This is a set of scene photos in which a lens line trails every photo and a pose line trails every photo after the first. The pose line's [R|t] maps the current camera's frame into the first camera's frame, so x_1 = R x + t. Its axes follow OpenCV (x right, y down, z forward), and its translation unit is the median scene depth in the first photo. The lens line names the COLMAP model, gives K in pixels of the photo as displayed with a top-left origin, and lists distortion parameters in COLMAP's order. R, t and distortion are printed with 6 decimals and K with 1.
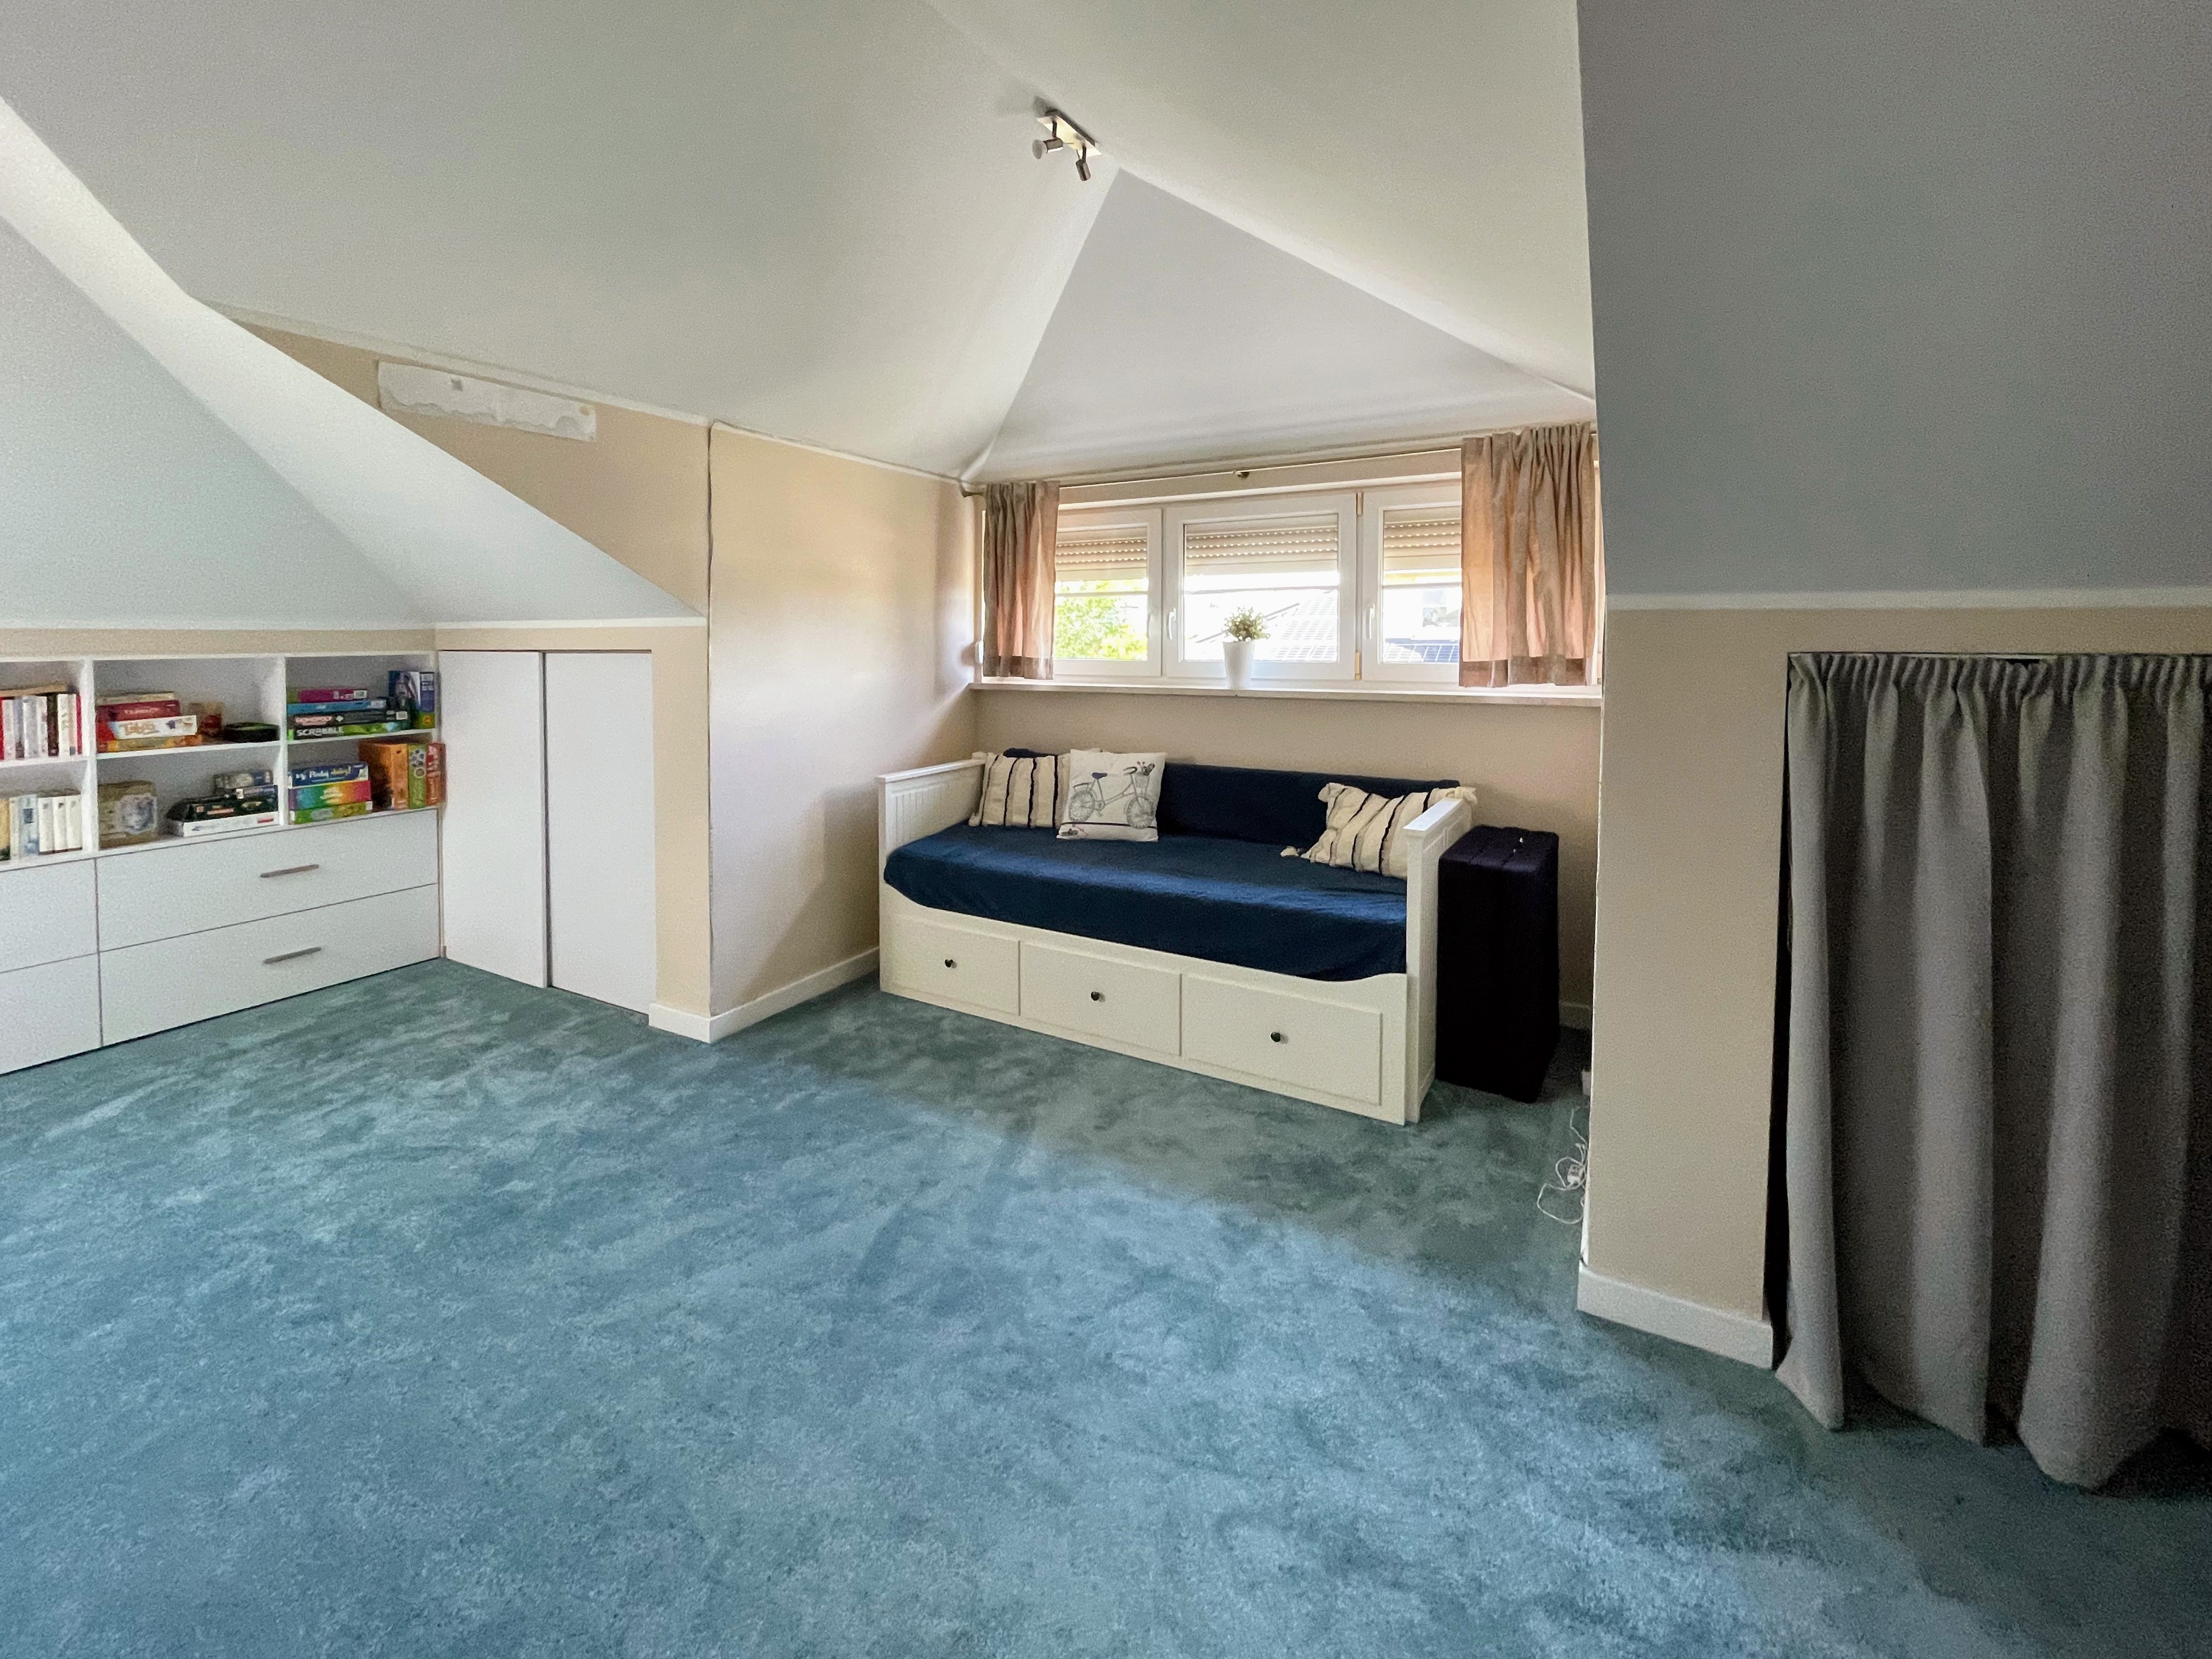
lens RADIAL K [[905.5, 0, 1102.3], [0, 905.5, 841.7], [0, 0, 1]] dist [0.003680, 0.000468]
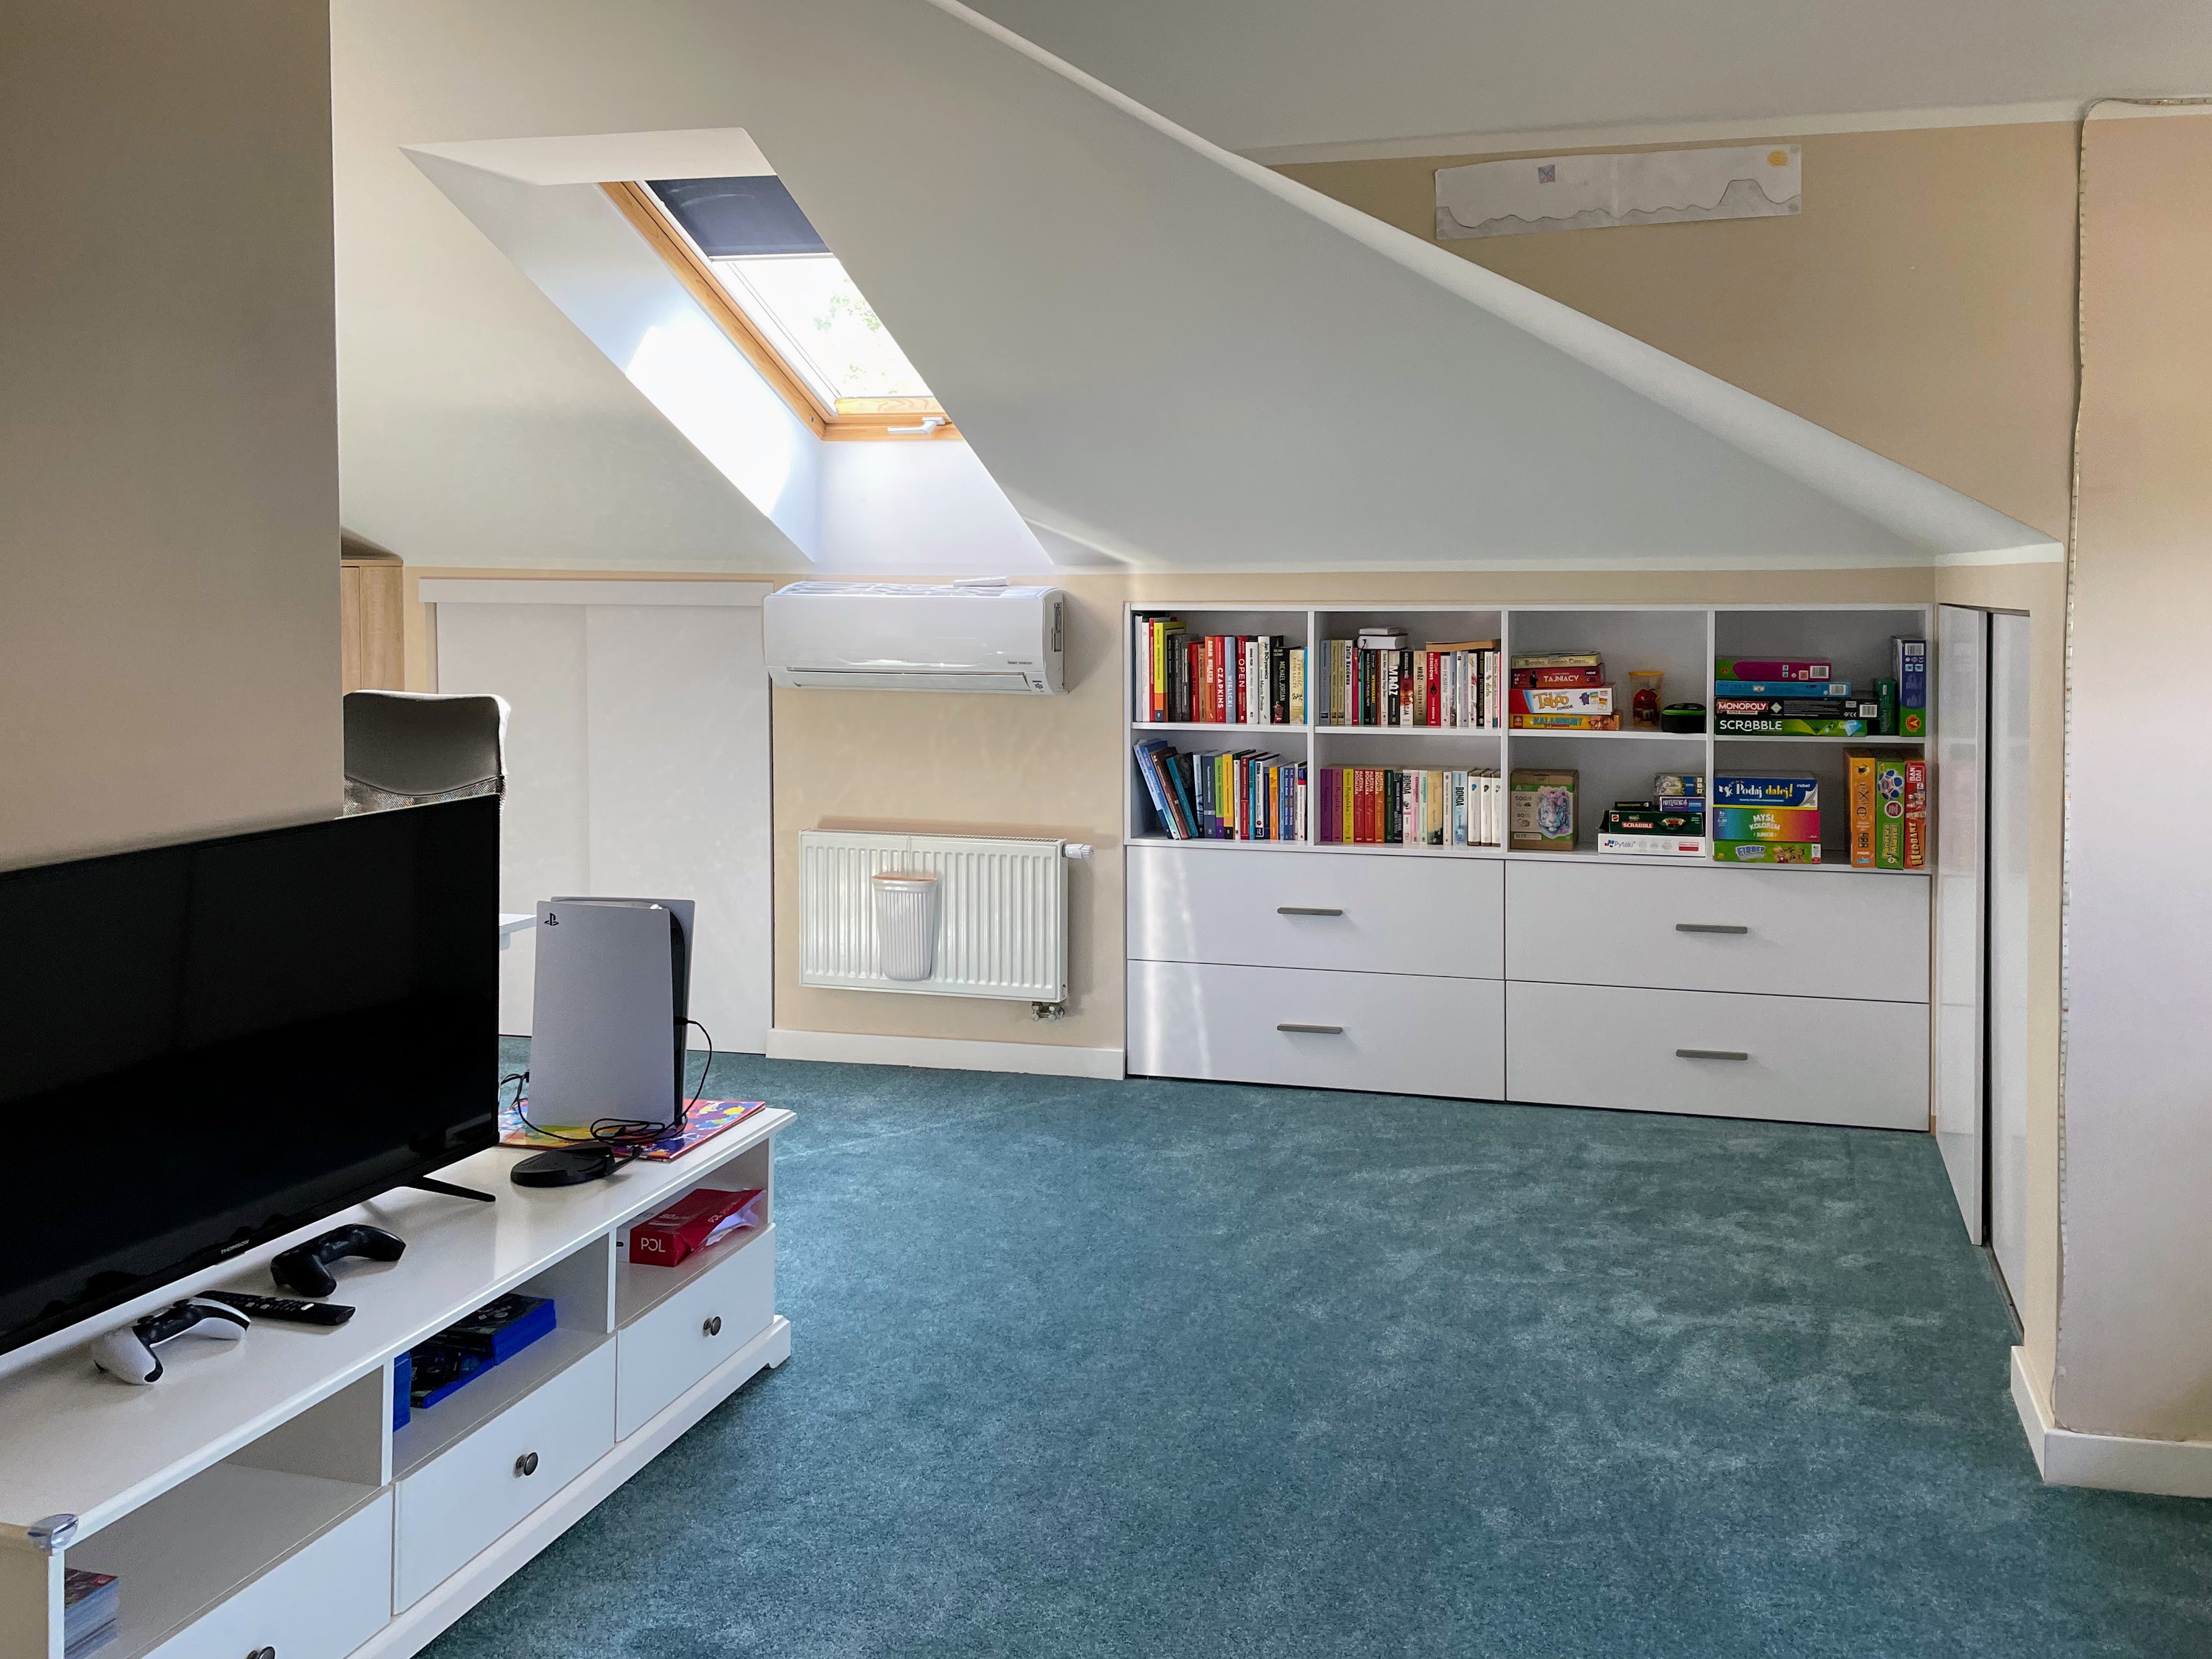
lens RADIAL K [[1695.2, 0, 1104.9], [0, 1695.2, 820.7], [0, 0, 1]] dist [-0.015432, -0.013325]
pose [[0.254911, 0.138874, -0.956940, 0.184694], [-0.211142, 0.973747, 0.085069, -0.064700], [0.943631, 0.180365, 0.277540, 0.264911]]
